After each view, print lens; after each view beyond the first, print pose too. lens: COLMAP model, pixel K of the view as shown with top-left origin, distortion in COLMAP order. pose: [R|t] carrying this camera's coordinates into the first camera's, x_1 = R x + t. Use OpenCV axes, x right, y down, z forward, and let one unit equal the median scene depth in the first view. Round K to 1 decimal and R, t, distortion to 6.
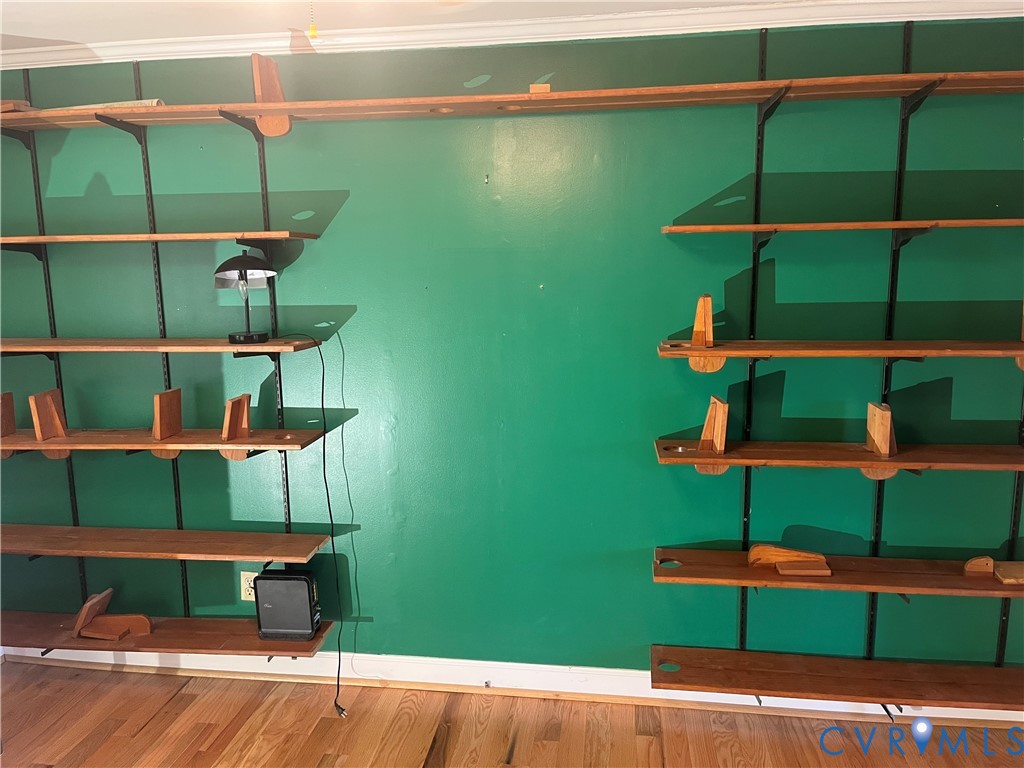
lens RADIAL K [[790.7, 0, 512.0], [0, 790.7, 384.0], [0, 0, 1]] dist [0.079597, -0.103164]
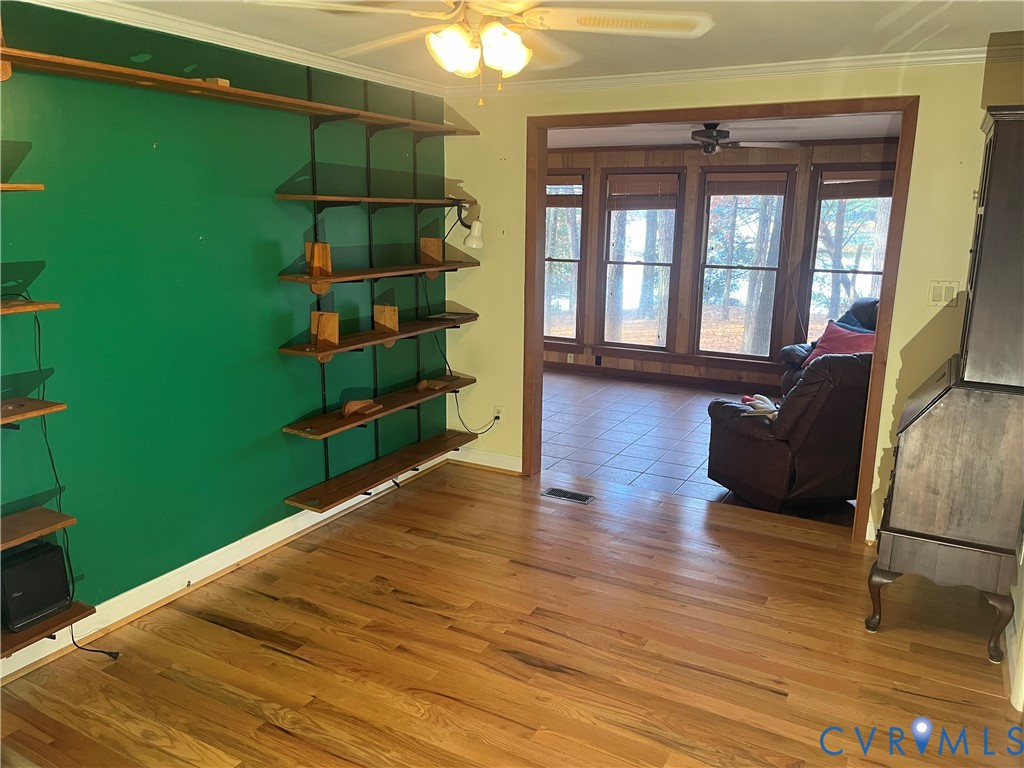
lens RADIAL K [[770.8, 0, 512.7], [0, 770.8, 375.9], [0, 0, 1]] dist [0.077330, -0.102176]
pose [[0.345013, -0.177182, 0.921723, -0.909153], [0.141994, 0.980571, 0.135344, -0.008766], [-0.927795, 0.084184, 0.363469, 0.127342]]
